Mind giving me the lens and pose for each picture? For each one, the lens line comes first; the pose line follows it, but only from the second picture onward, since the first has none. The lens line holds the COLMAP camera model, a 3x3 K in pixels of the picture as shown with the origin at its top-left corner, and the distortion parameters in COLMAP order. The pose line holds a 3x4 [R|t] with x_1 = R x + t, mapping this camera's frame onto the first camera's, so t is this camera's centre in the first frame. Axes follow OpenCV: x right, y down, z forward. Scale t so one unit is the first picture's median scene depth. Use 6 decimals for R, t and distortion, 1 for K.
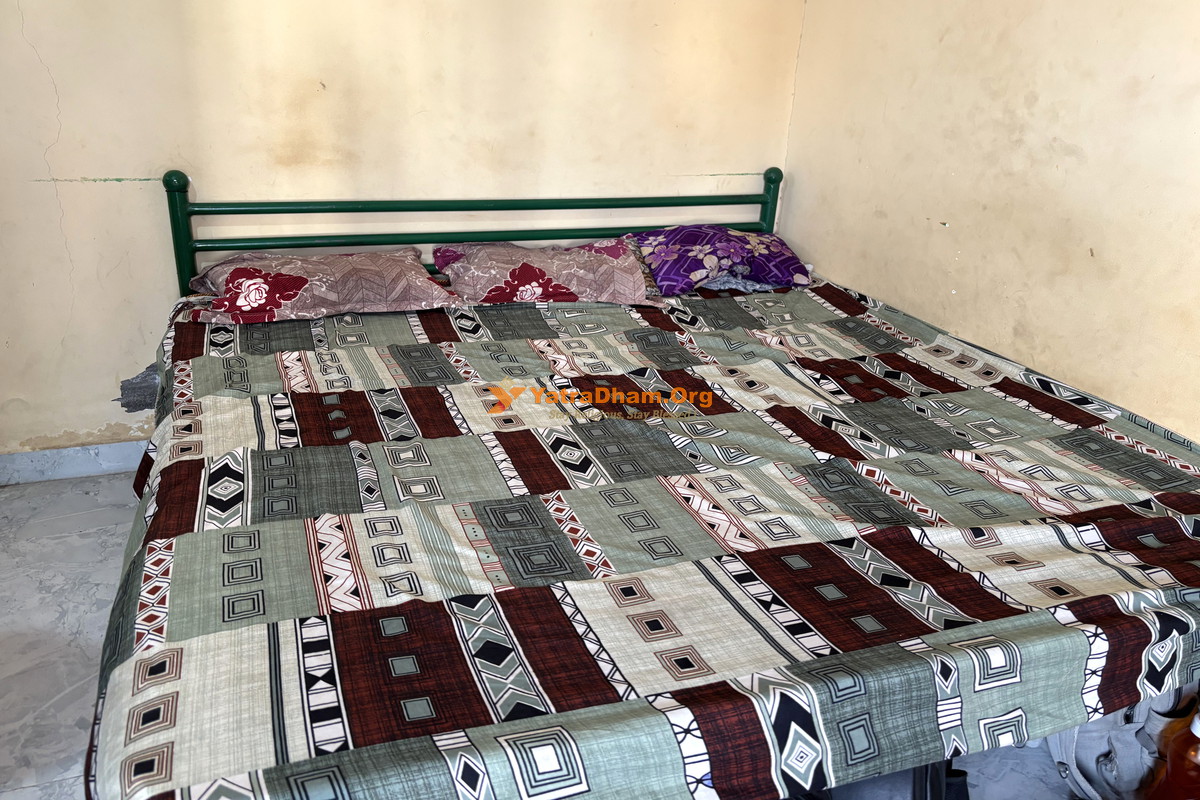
lens RADIAL K [[838.6, 0, 600.0], [0, 838.6, 400.0], [0, 0, 1]] dist [0.068715, -0.002269]
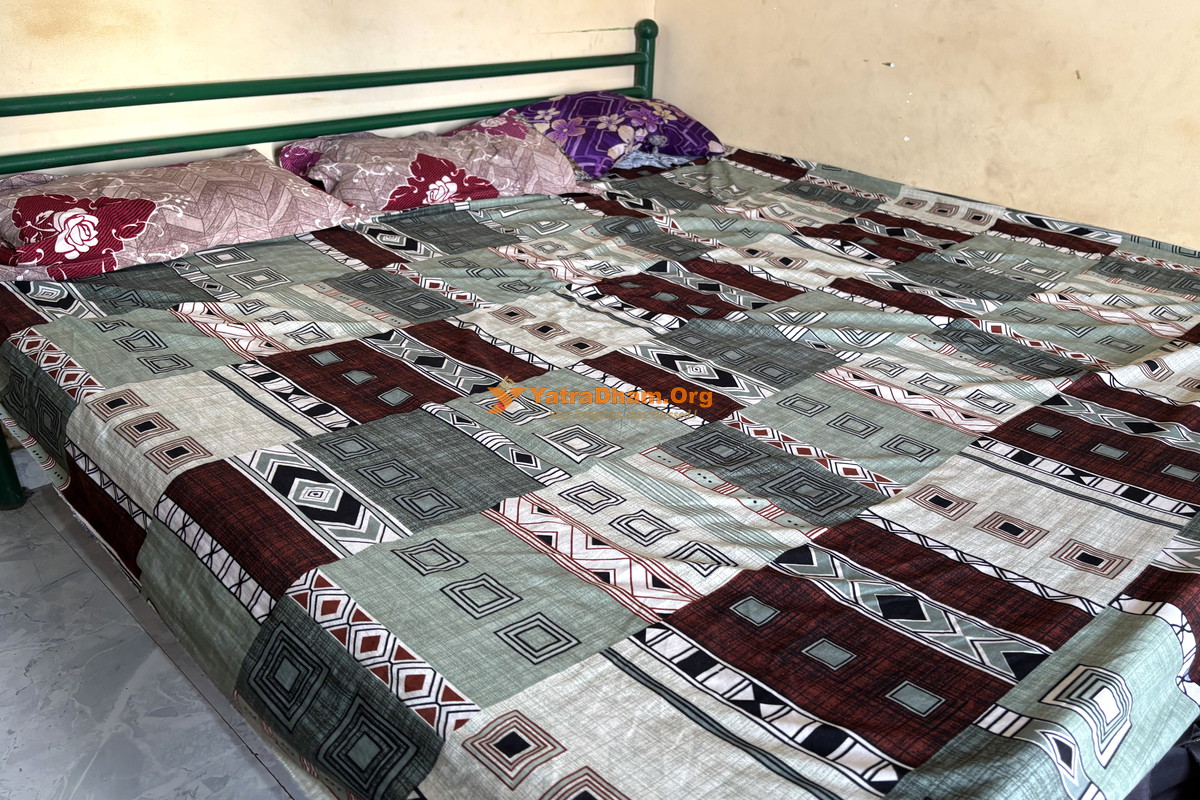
lens RADIAL K [[953.6, 0, 646.4], [0, 953.6, 399.9], [0, 0, 1]] dist [0.036607, -0.000967]
pose [[0.914208, -0.190127, 0.357877, -0.323134], [0.162179, 0.980959, 0.106857, -0.007585], [-0.371379, -0.039650, 0.927634, 0.154362]]
